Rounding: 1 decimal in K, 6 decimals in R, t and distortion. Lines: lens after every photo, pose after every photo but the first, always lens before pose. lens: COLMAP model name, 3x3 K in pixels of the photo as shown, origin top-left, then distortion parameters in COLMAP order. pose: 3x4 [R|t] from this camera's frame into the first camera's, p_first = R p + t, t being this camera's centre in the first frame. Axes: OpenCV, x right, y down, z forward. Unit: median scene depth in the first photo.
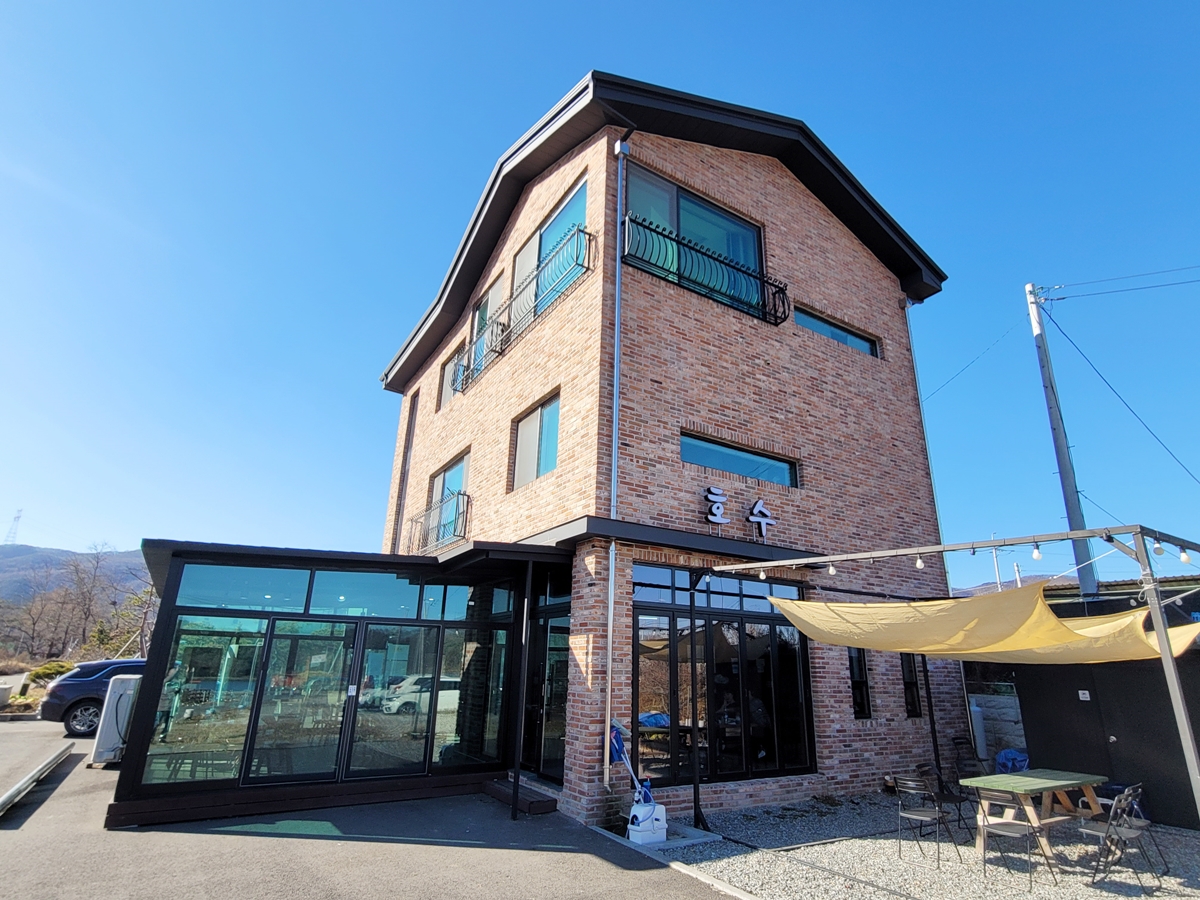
lens RADIAL K [[621.7, 0, 607.2], [0, 621.7, 447.7], [0, 0, 1]] dist [-0.001570, 0.000480]
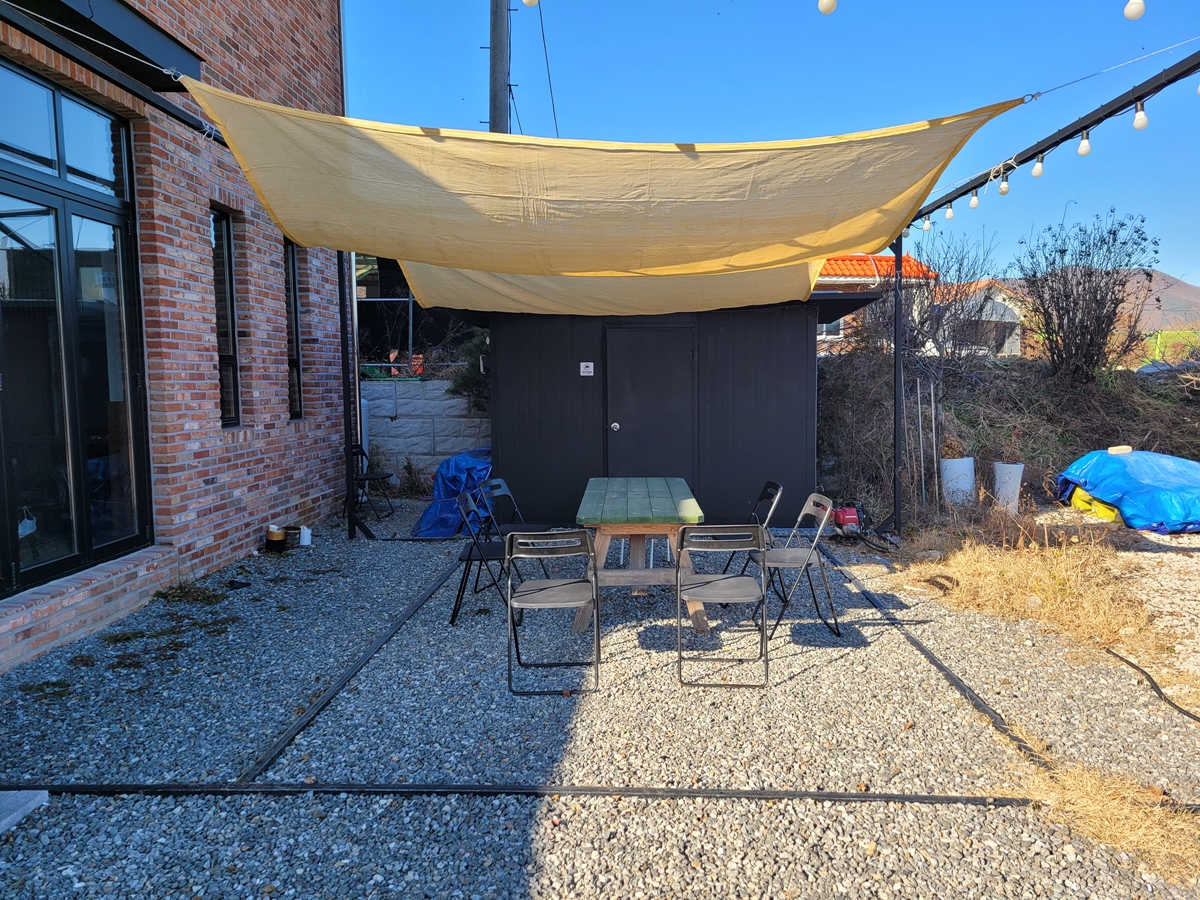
lens RADIAL K [[887.3, 0, 607.4], [0, 887.3, 456.2], [0, 0, 1]] dist [0.042670, -0.025131]
pose [[0.547055, -0.099896, 0.831115, -0.018449], [-0.266958, 0.920192, 0.286320, 0.178916], [-0.793388, -0.378506, 0.476728, 0.427516]]
